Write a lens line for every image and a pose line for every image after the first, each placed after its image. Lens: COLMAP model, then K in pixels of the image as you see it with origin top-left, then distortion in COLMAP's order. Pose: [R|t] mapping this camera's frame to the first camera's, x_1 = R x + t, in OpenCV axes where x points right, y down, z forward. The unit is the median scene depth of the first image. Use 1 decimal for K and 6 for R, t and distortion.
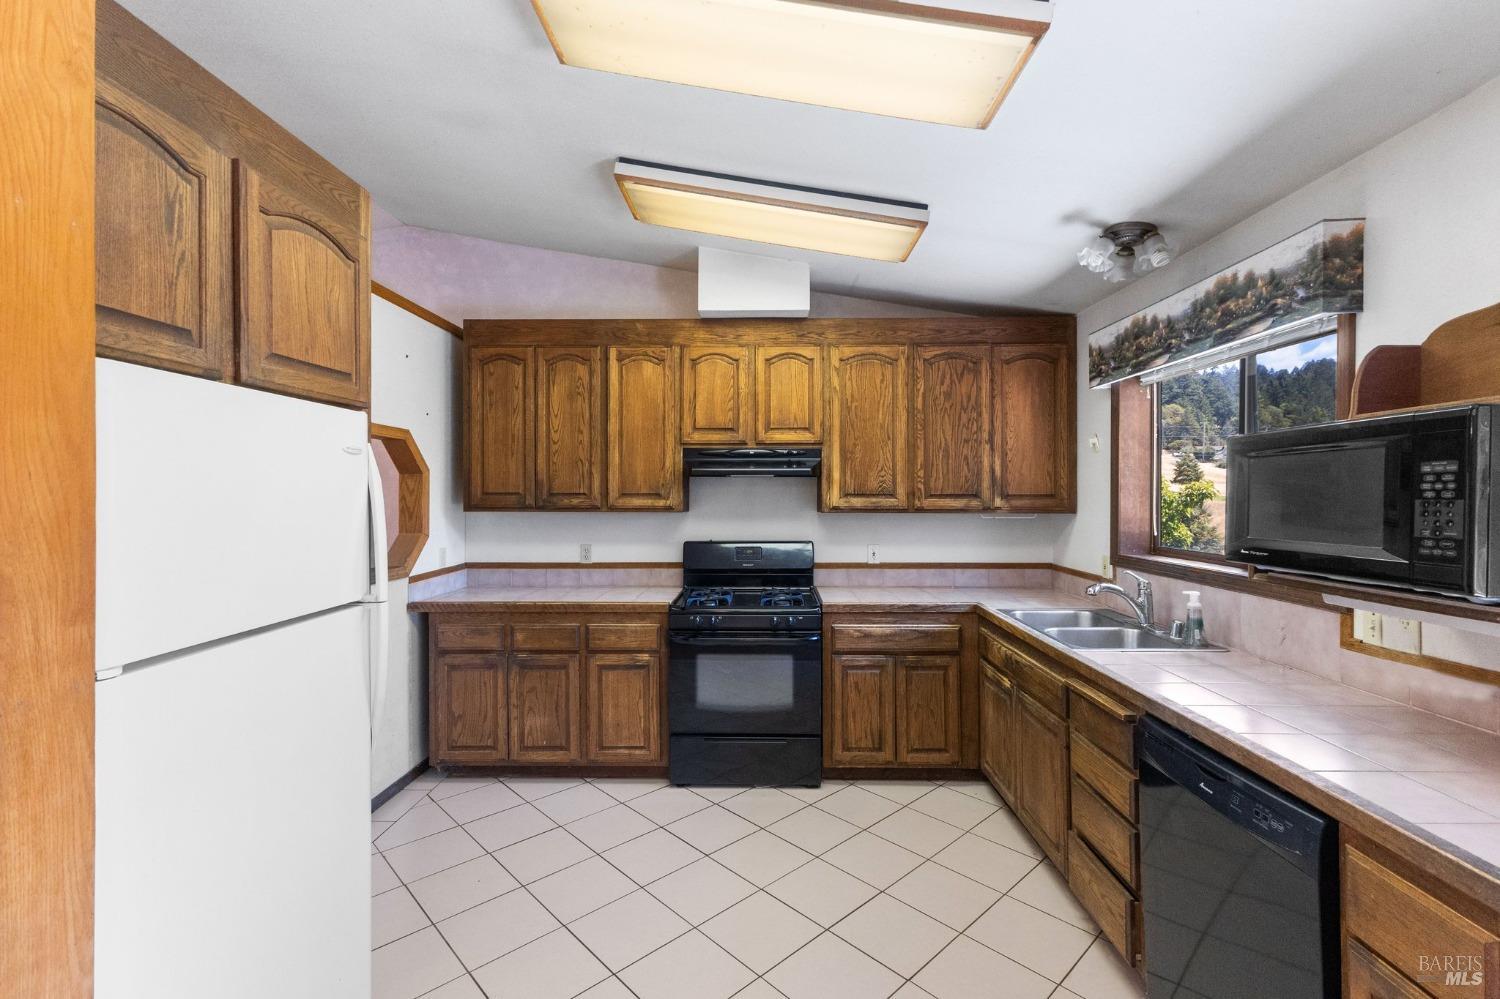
lens RADIAL K [[653.0, 0, 751.0], [0, 653.0, 498.0], [0, 0, 1]] dist [0.014264, -0.002507]
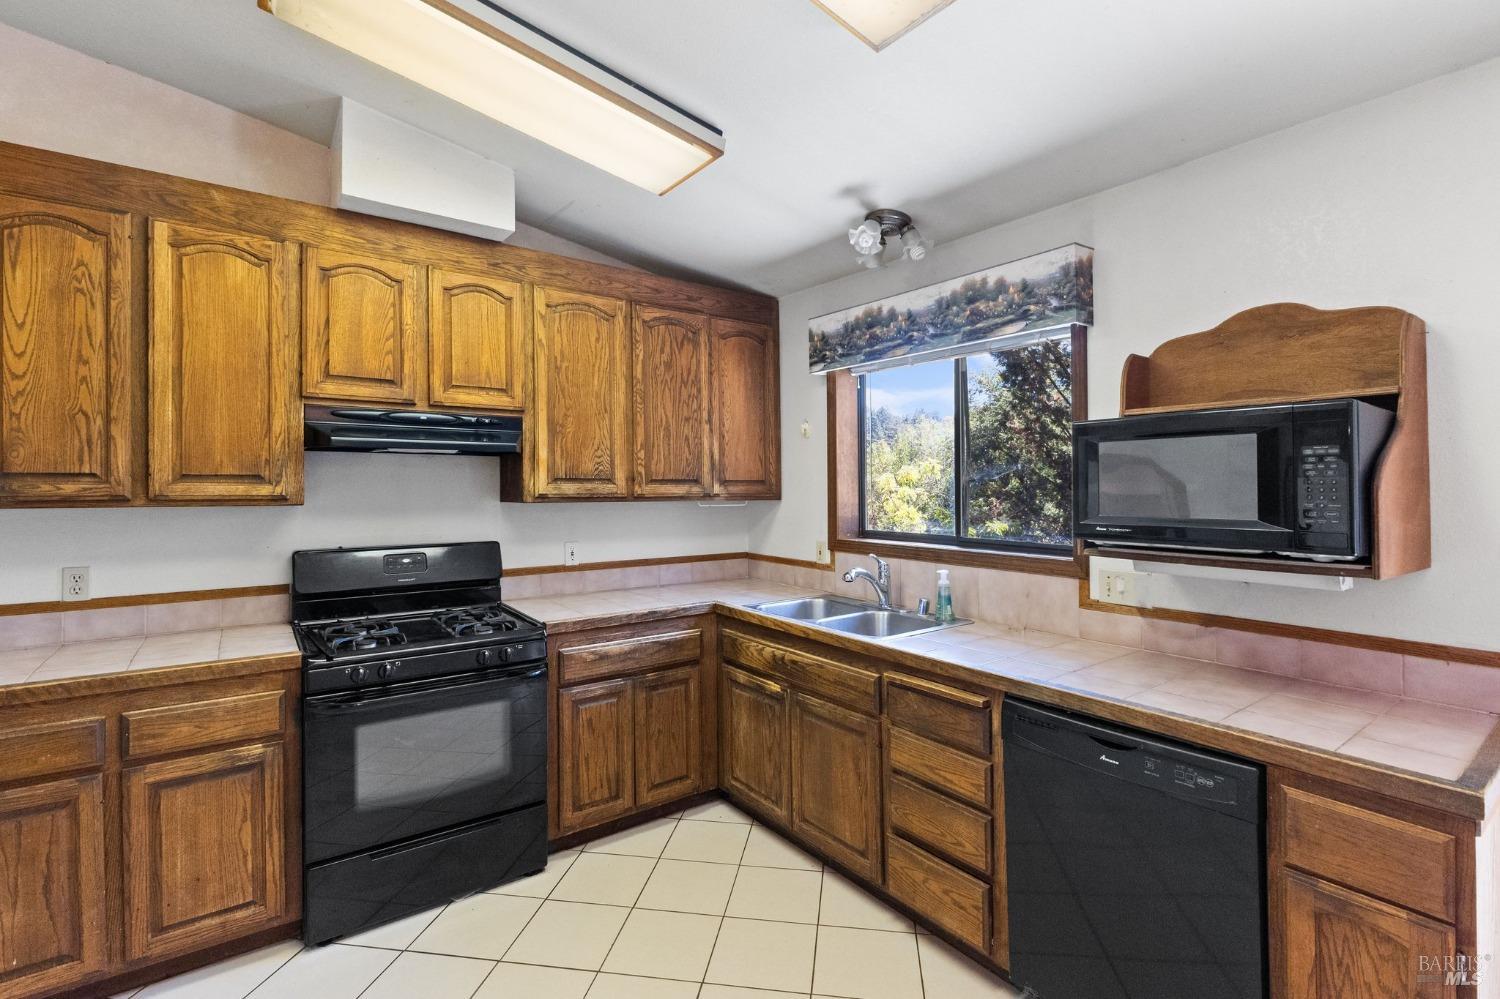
lens RADIAL K [[688.4, 0, 752.7], [0, 688.4, 482.4], [0, 0, 1]] dist [-0.007014, 0.000051]
pose [[0.788317, 0.003689, 0.615258, -0.189452], [0.002189, 0.999959, -0.008800, 0.007012], [-0.615266, 0.008284, 0.788276, 0.229830]]
